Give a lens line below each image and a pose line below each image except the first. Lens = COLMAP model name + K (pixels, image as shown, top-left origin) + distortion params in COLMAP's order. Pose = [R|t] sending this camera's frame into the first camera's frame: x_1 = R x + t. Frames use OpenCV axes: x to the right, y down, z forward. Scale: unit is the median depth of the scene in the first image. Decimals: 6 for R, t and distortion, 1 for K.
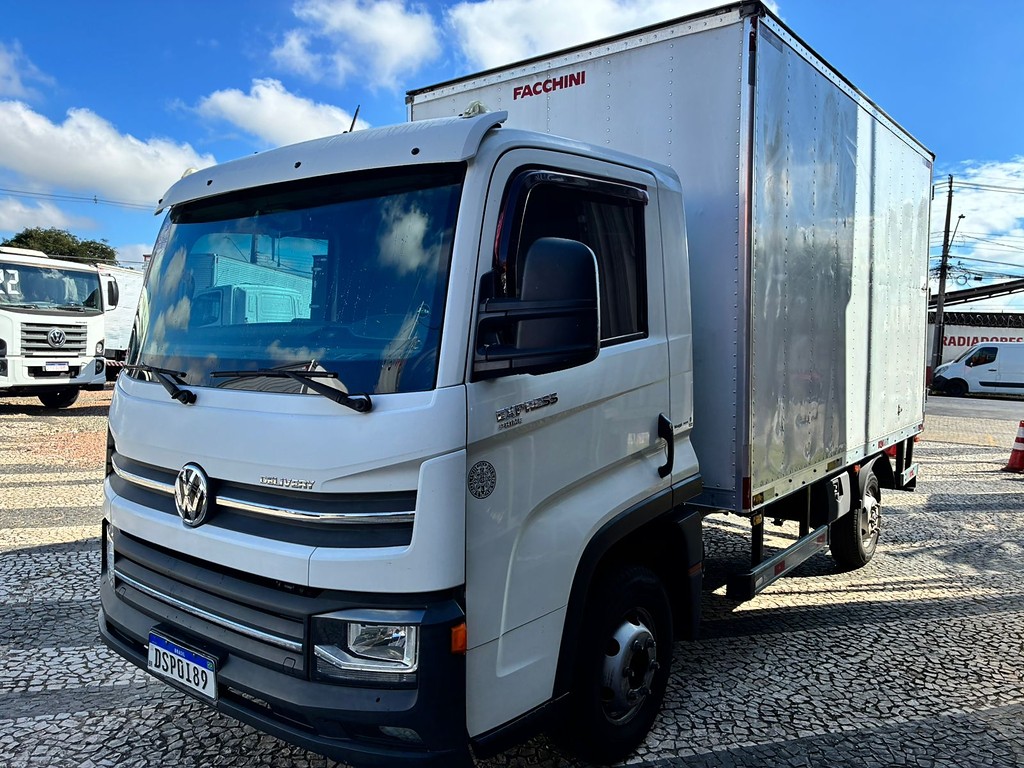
lens RADIAL K [[780.9, 0, 512.0], [0, 780.9, 384.0], [0, 0, 1]] dist [0.063562, -0.081988]
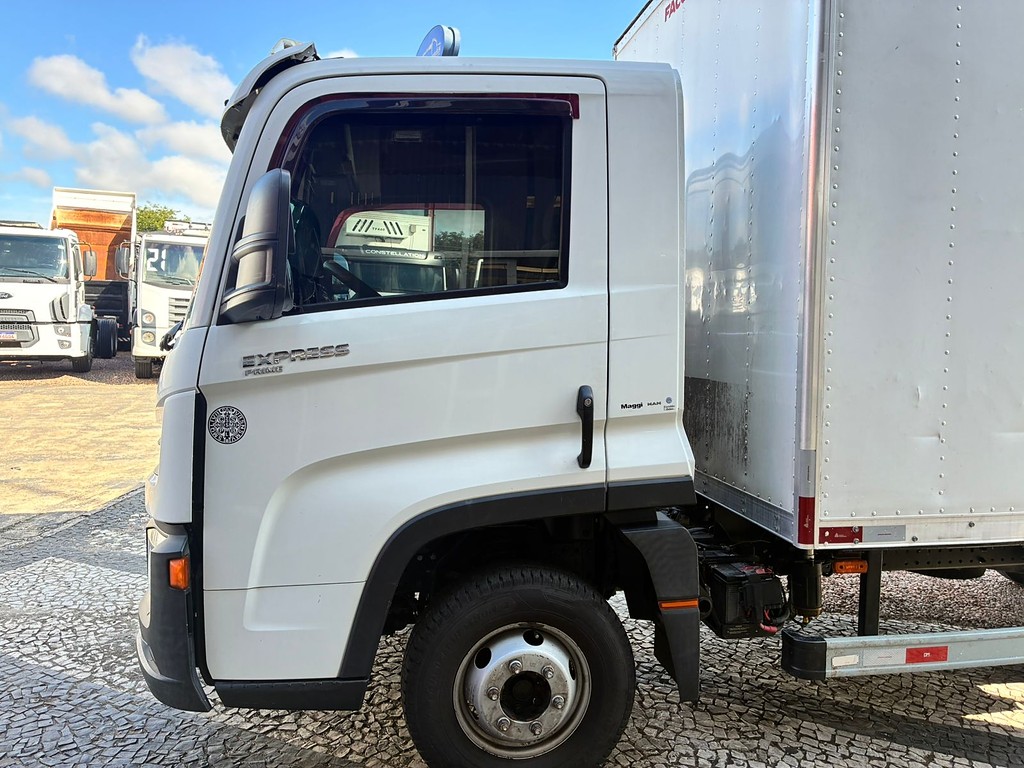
lens RADIAL K [[780.9, 0, 512.0], [0, 780.9, 384.0], [0, 0, 1]] dist [0.063562, -0.081988]
pose [[0.725107, 0.050001, -0.686819, 0.803425], [-0.049892, 0.998554, 0.020023, 0.029420], [0.686827, 0.019748, 0.726553, 0.465462]]
